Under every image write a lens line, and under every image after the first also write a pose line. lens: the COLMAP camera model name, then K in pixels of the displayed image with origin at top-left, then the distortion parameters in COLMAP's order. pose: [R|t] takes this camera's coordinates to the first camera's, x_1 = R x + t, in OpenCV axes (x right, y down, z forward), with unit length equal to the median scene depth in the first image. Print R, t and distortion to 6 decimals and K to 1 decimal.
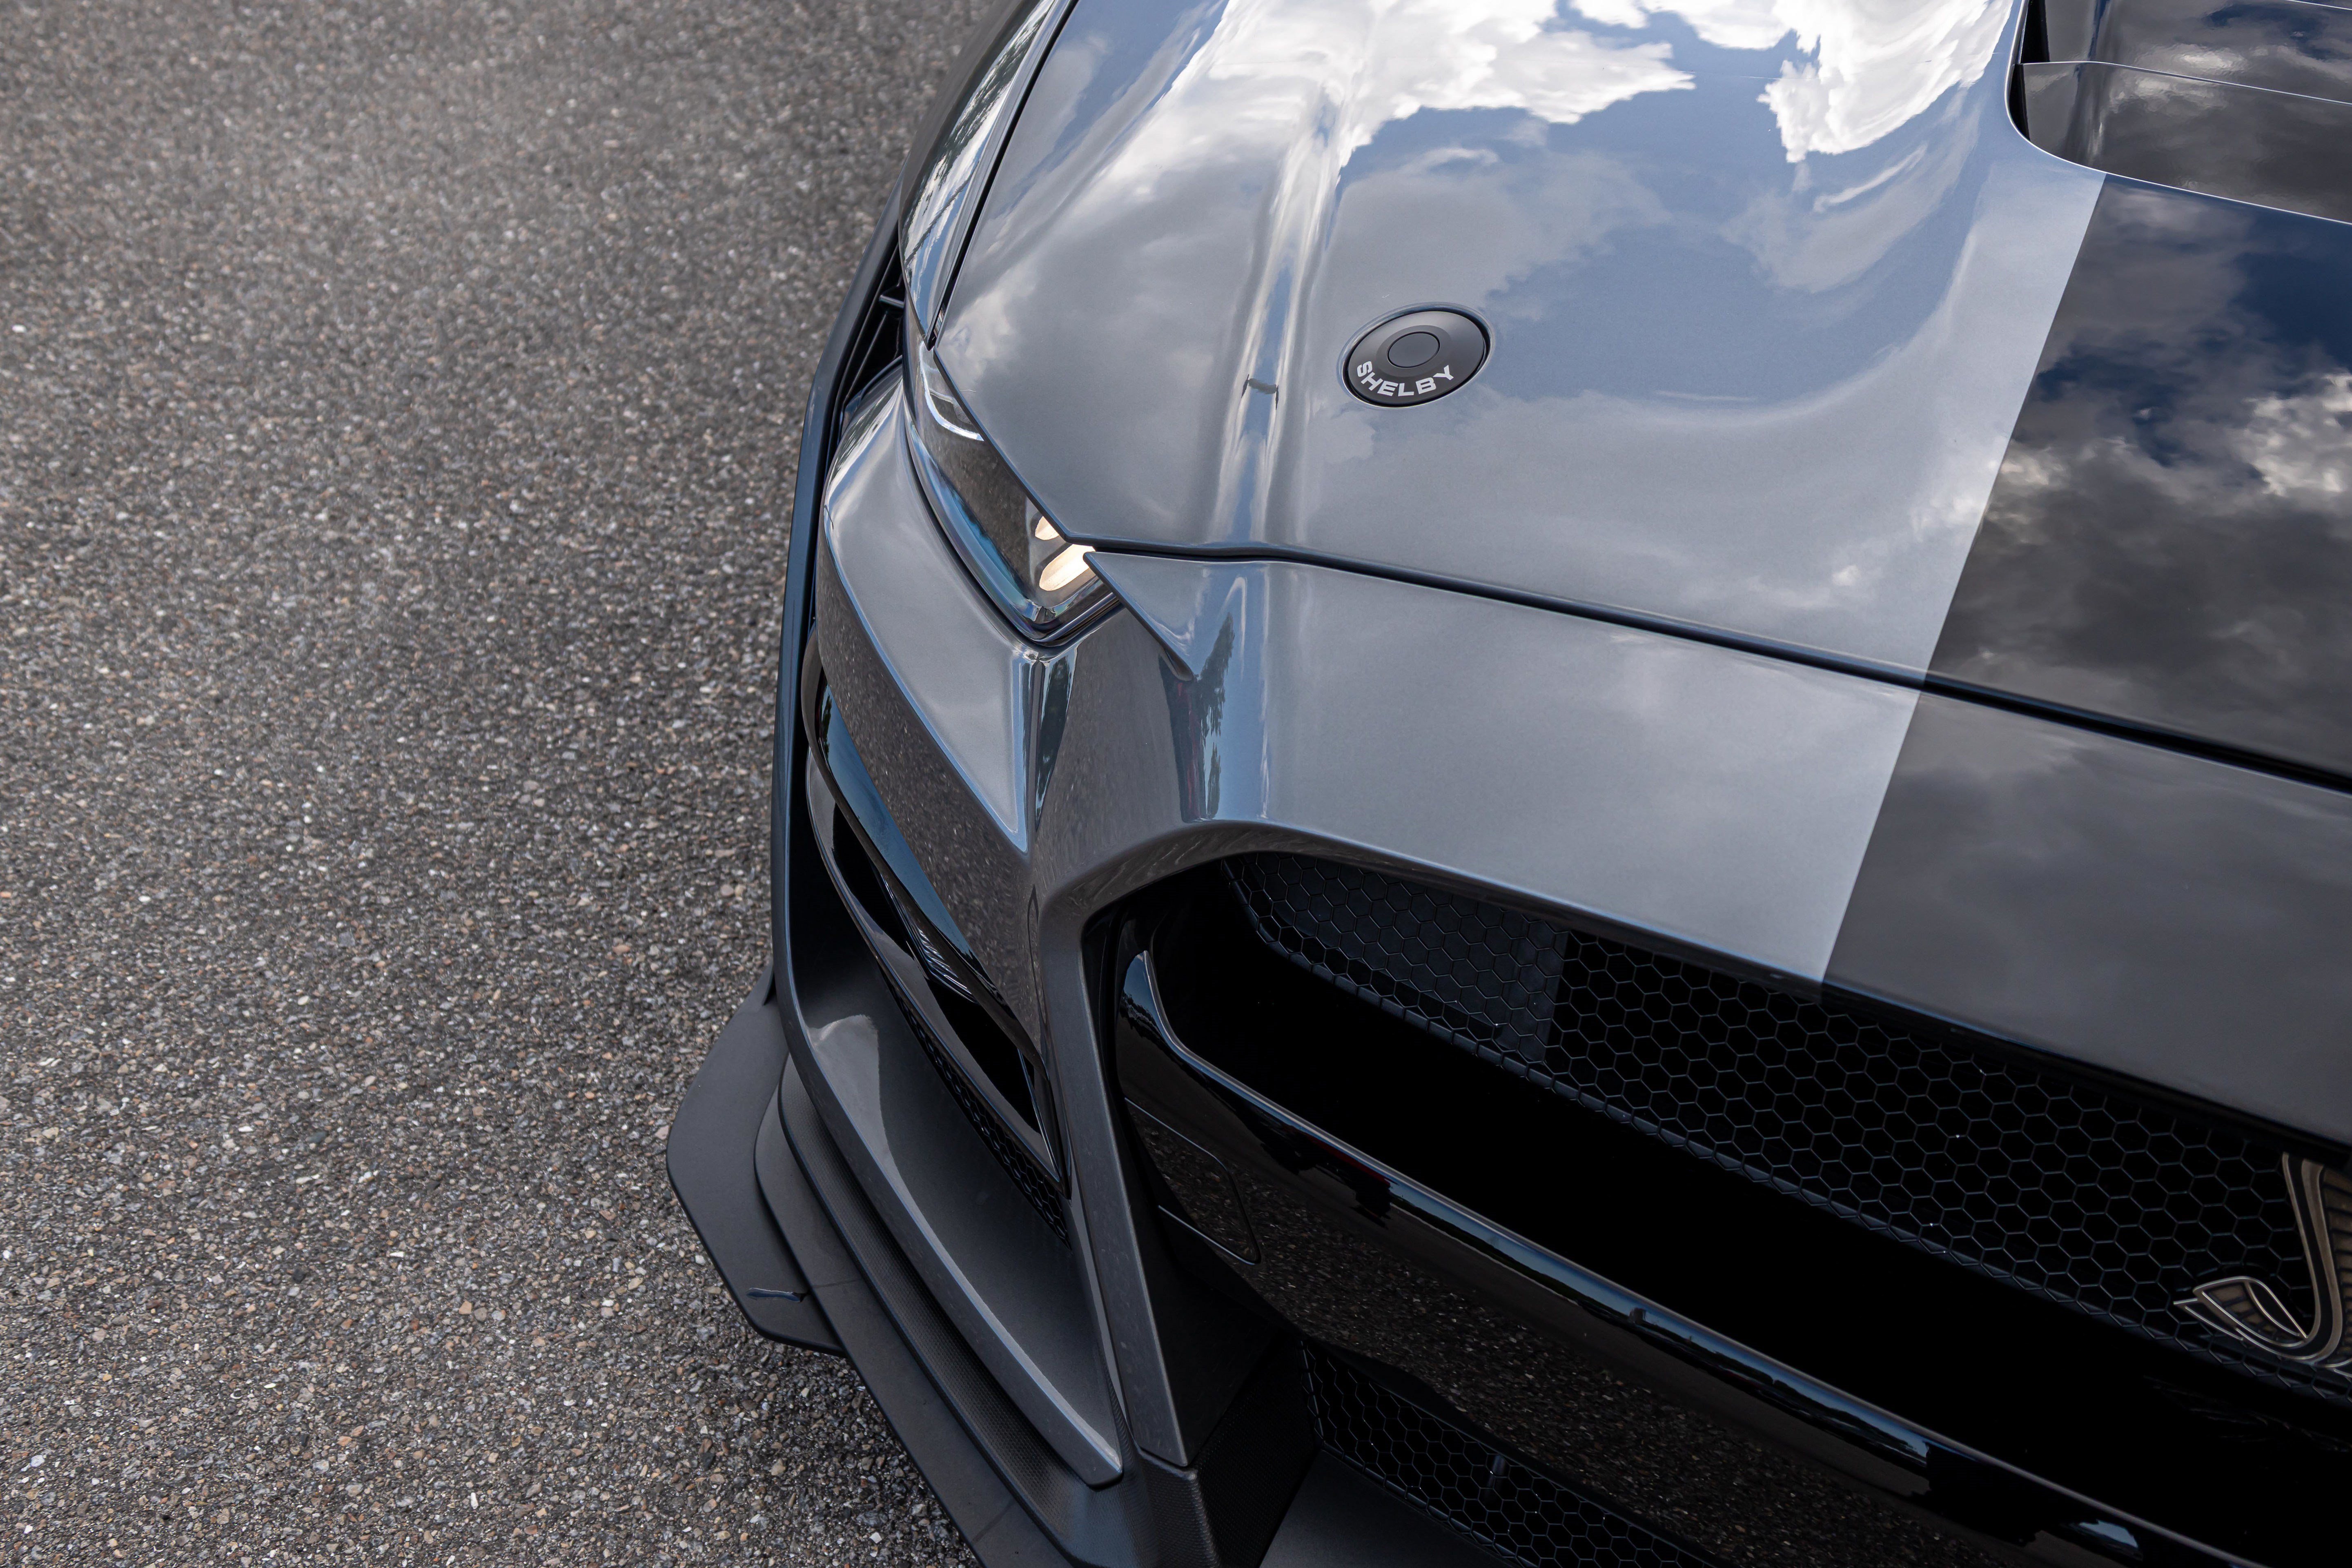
lens RADIAL K [[2507.2, 0, 1176.0], [0, 2507.2, 783.8], [0, 0, 1]] dist [0.003186, 0.000000]
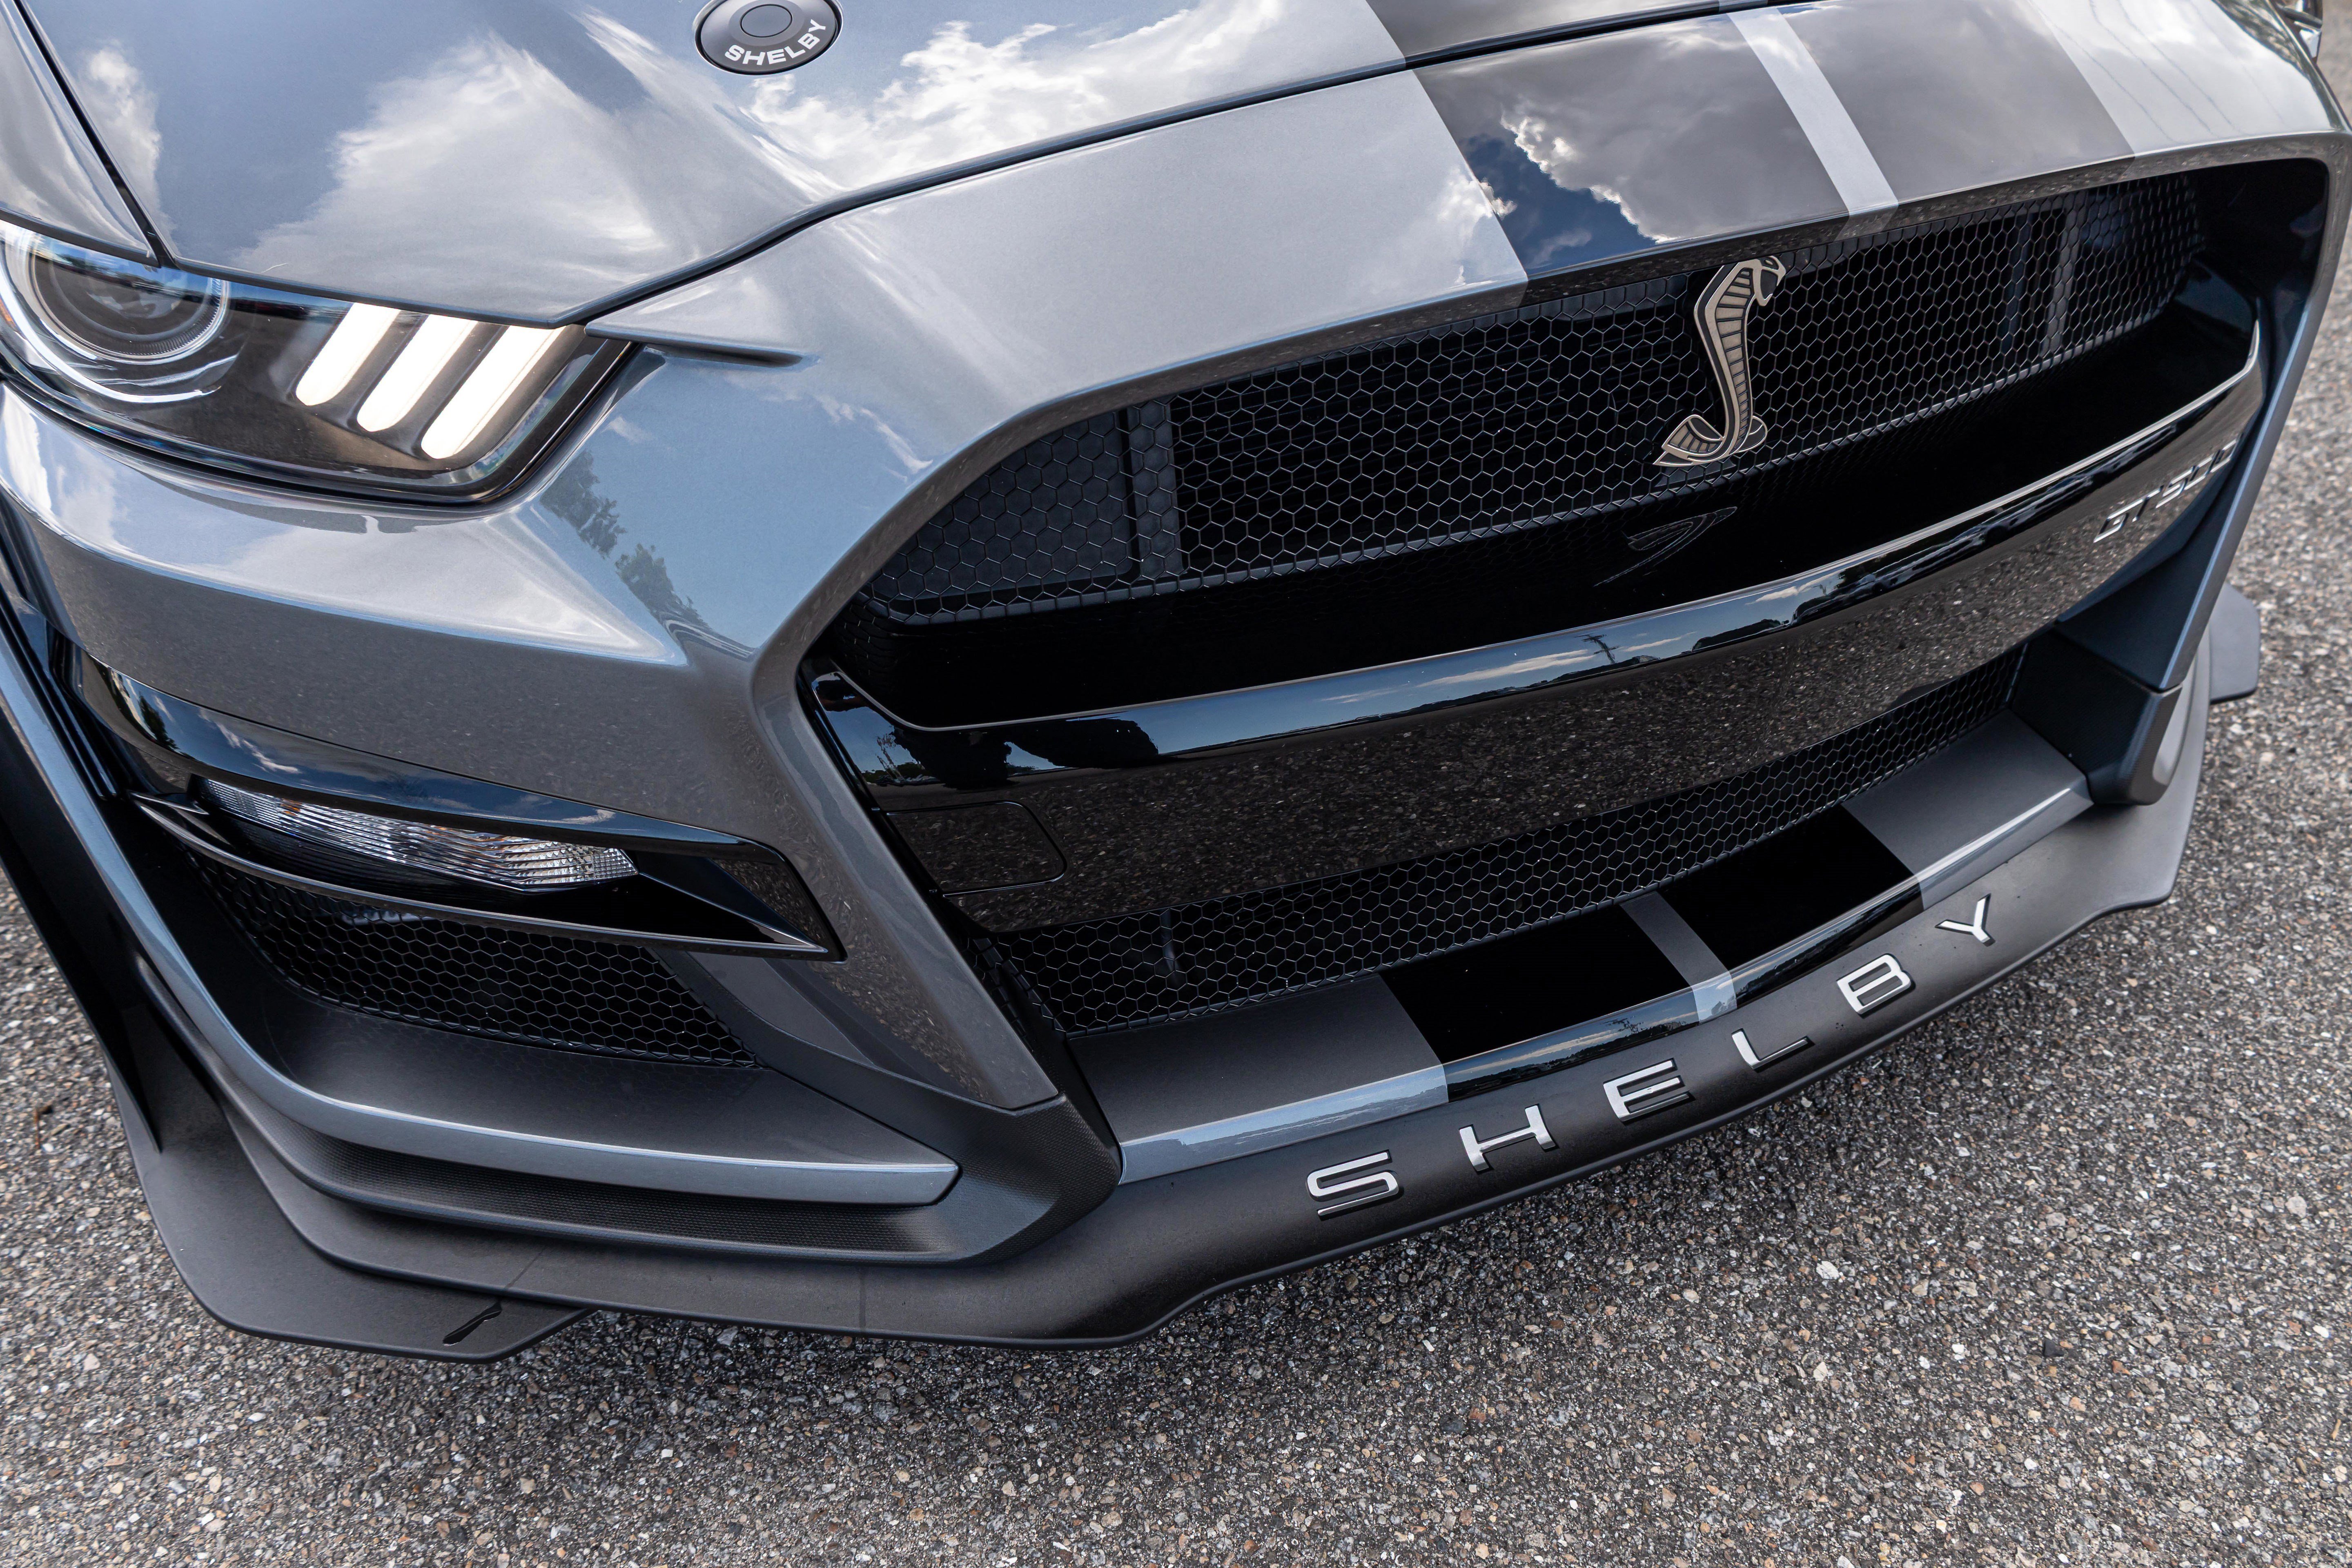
lens RADIAL K [[1686.5, 0, 1169.0], [0, 1686.5, 789.0], [0, 0, 1]] dist [0.001290, -0.000484]
pose [[0.610106, -0.501340, 0.613539, -0.265115], [0.474915, 0.851229, 0.223305, 0.012742], [-0.634214, 0.155139, 0.757433, 0.289794]]
